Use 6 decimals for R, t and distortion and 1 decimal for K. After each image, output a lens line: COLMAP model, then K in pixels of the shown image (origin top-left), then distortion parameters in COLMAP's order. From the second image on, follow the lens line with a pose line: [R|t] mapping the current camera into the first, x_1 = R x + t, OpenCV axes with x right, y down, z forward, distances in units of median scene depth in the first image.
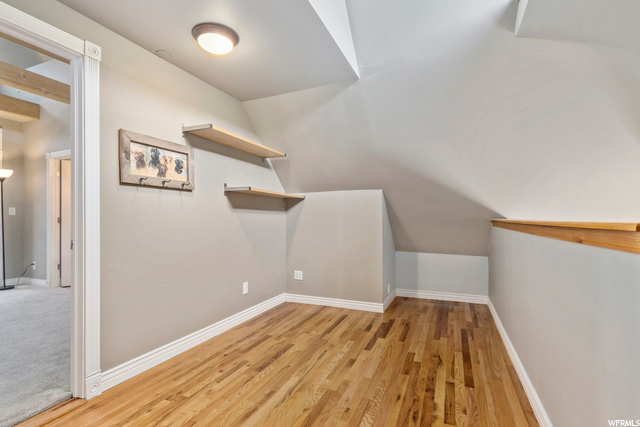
lens RADIAL K [[310.3, 0, 317.4], [0, 310.3, 214.6], [0, 0, 1]] dist [-0.003352, 0.000575]
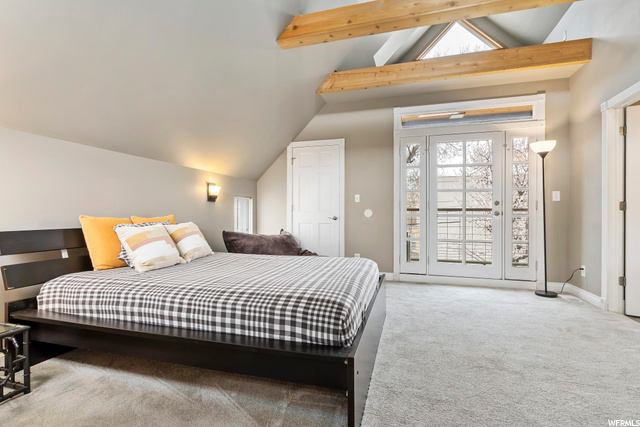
lens RADIAL K [[310.3, 0, 317.6], [0, 310.3, 214.4], [0, 0, 1]] dist [-0.003352, 0.000575]
pose [[0.110208, 0.003164, -0.993903, -0.283431], [-0.002353, 0.999993, 0.002923, 0.035051], [0.993906, 0.002016, 0.110215, 0.323495]]
